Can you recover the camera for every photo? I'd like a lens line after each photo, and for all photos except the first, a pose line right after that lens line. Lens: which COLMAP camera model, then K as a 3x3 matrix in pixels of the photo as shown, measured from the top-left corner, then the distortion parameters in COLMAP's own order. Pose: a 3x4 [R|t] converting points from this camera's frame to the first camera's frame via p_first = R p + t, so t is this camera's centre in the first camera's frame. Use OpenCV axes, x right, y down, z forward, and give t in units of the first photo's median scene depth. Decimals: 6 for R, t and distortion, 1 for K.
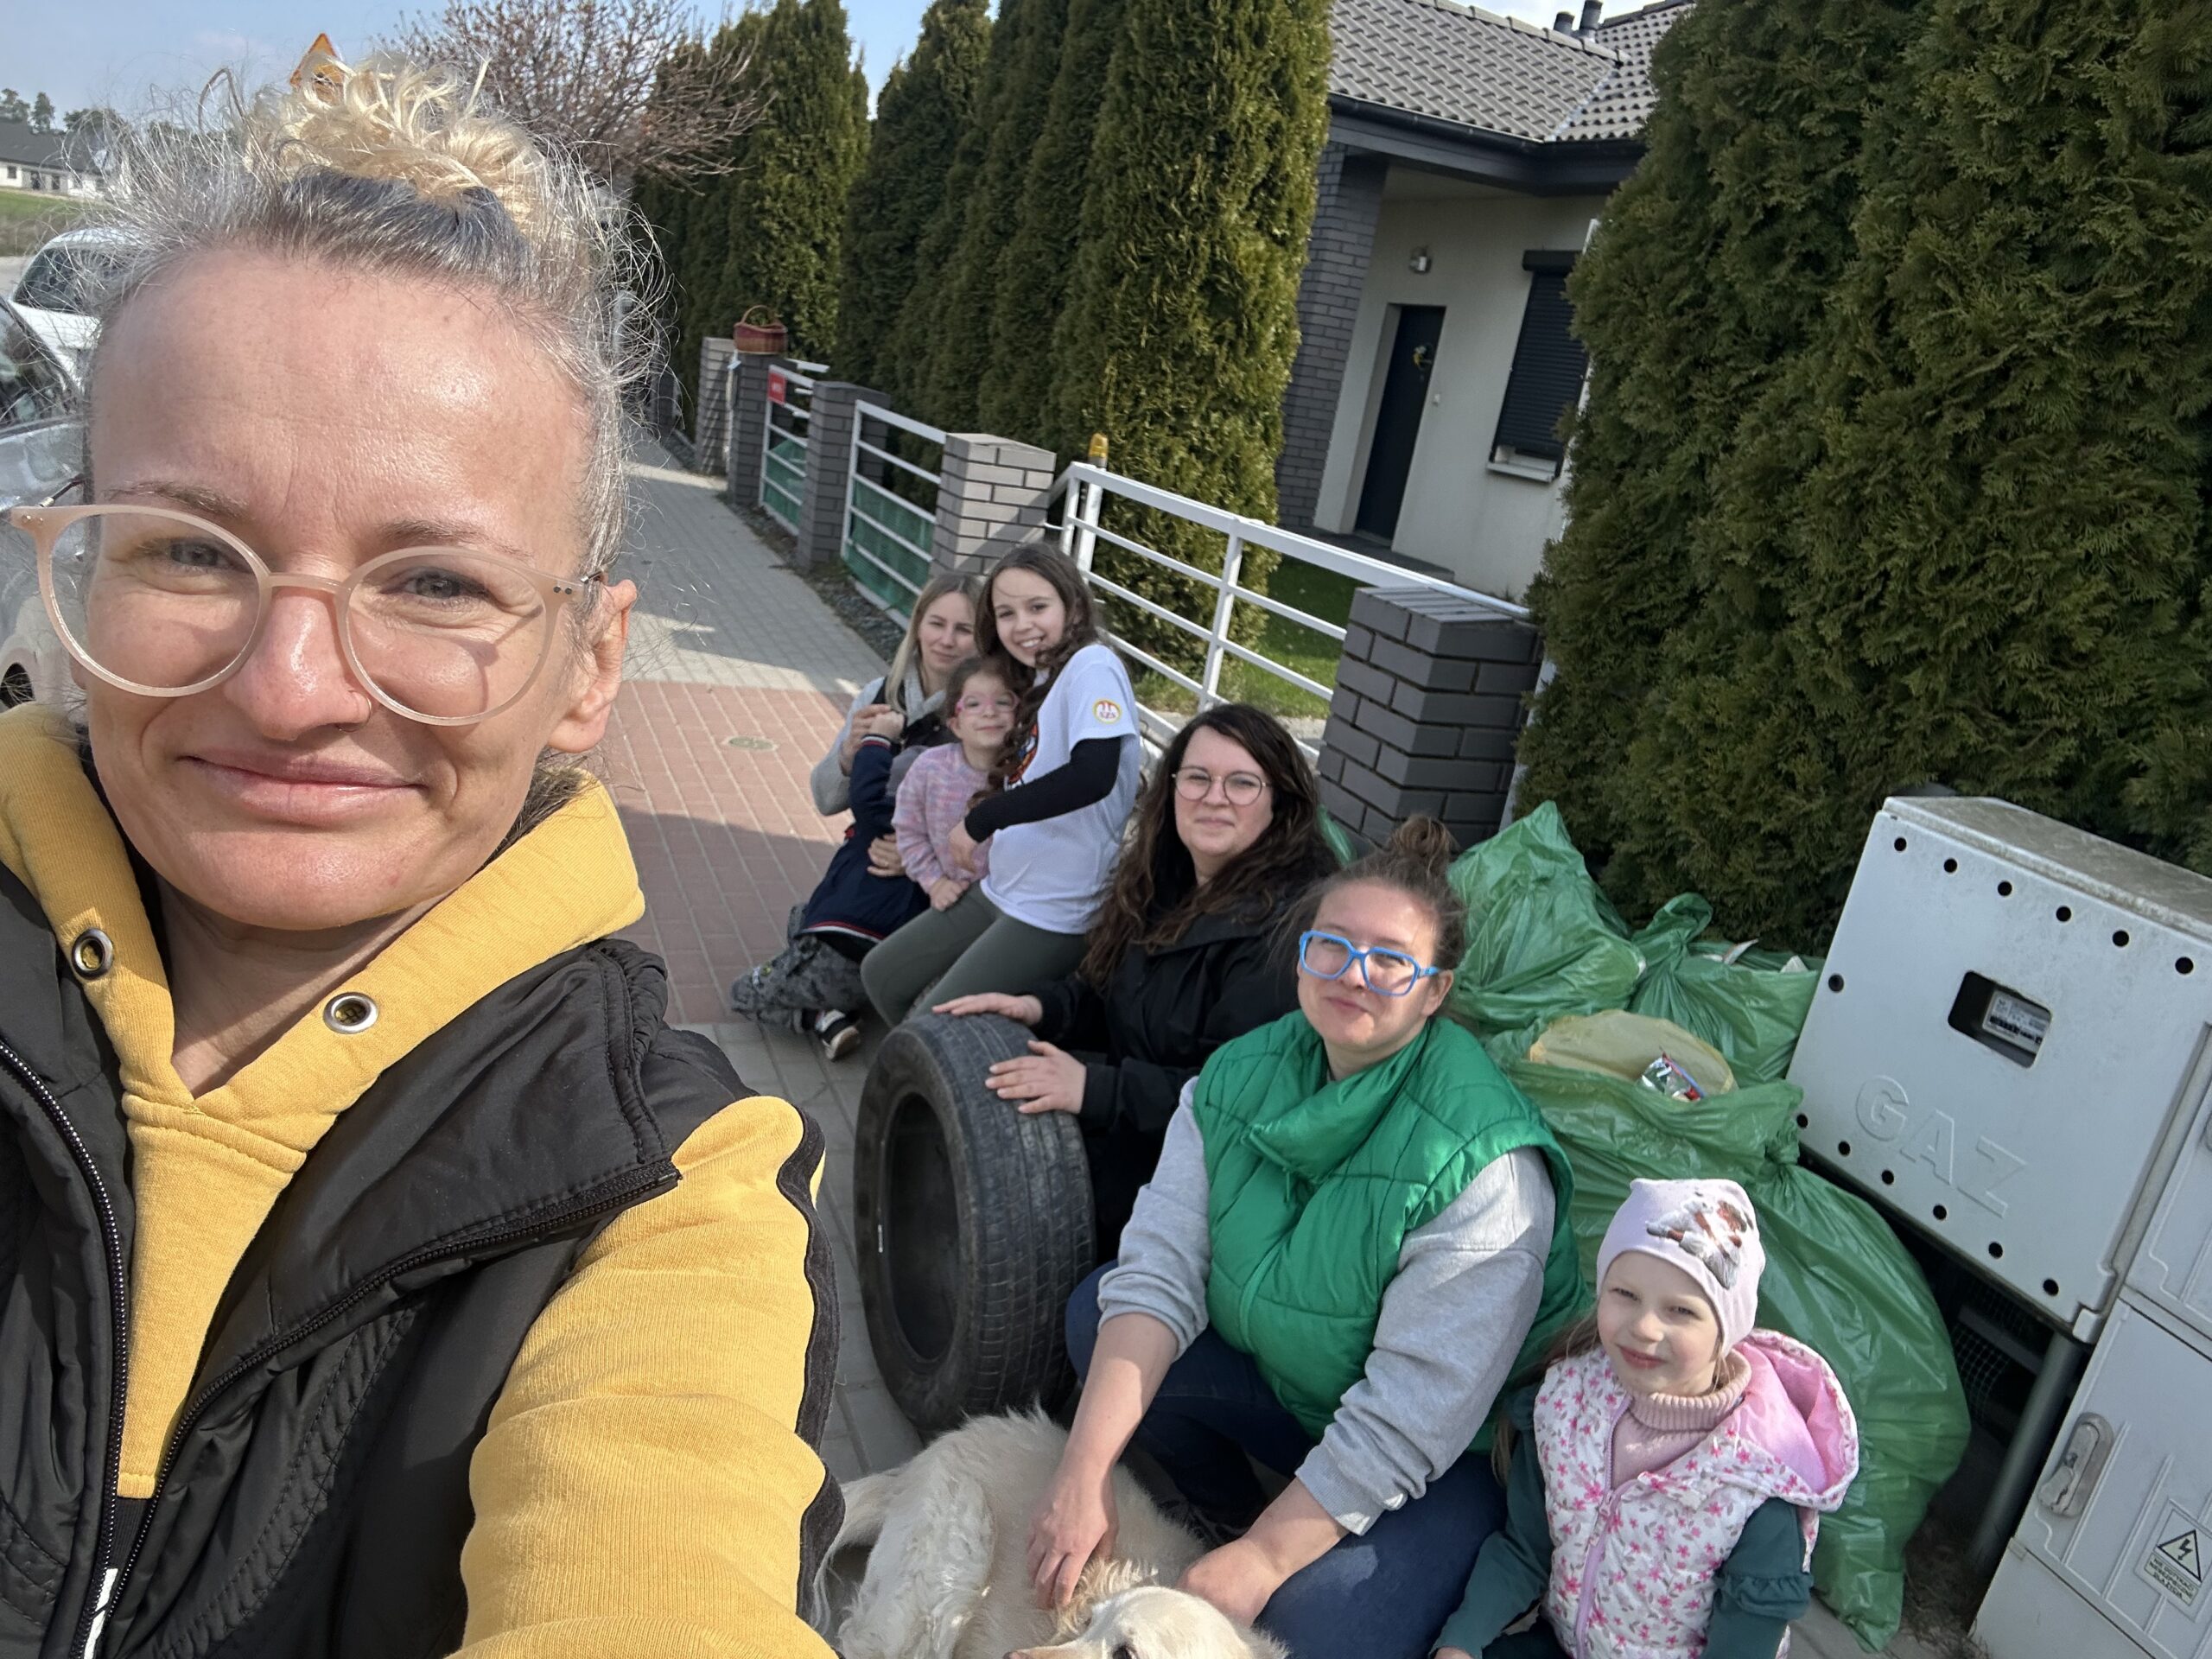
lens RADIAL K [[1507.2, 0, 1106.0], [0, 1507.2, 829.5], [0, 0, 1]] dist [-0.002856, -0.001145]
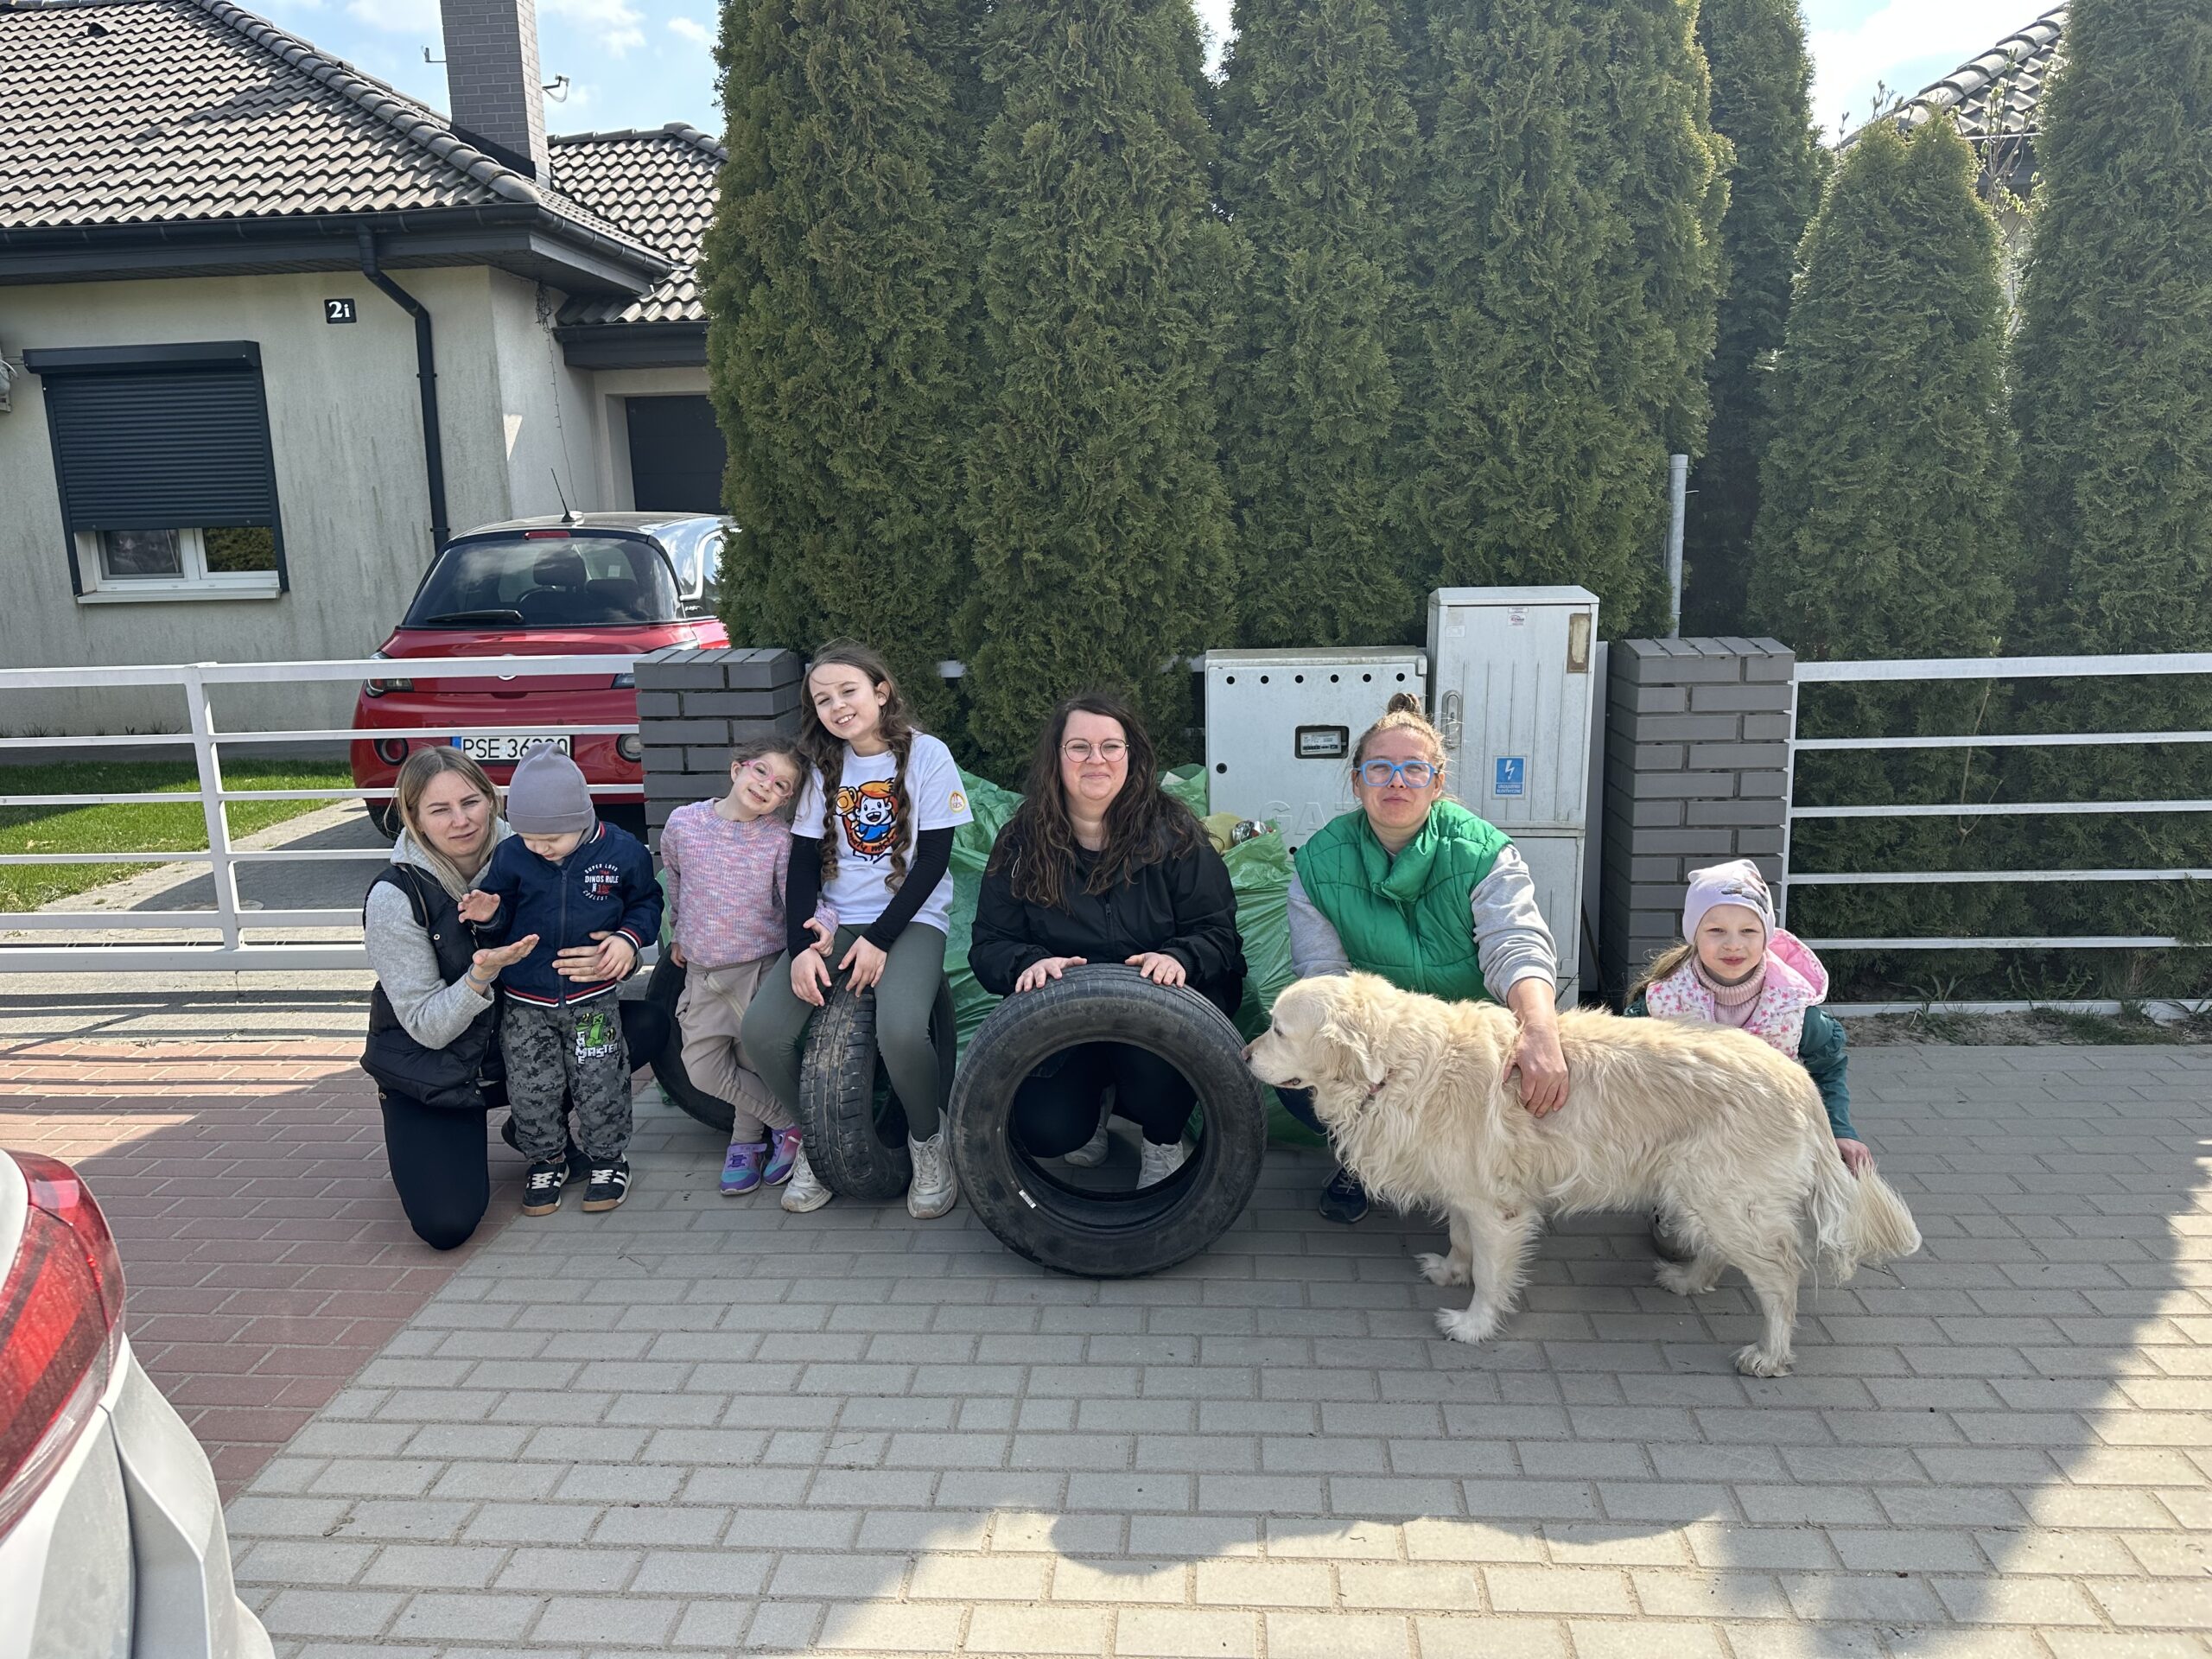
lens RADIAL K [[1558.5, 0, 1106.0], [0, 1558.5, 829.5], [0, 0, 1]] dist [0.051468, -0.047621]
pose [[0.452935, -0.341038, 0.823737, -1.116928], [0.359940, 0.915248, 0.181010, -0.213956], [-0.815655, 0.214510, 0.537301, 0.152082]]
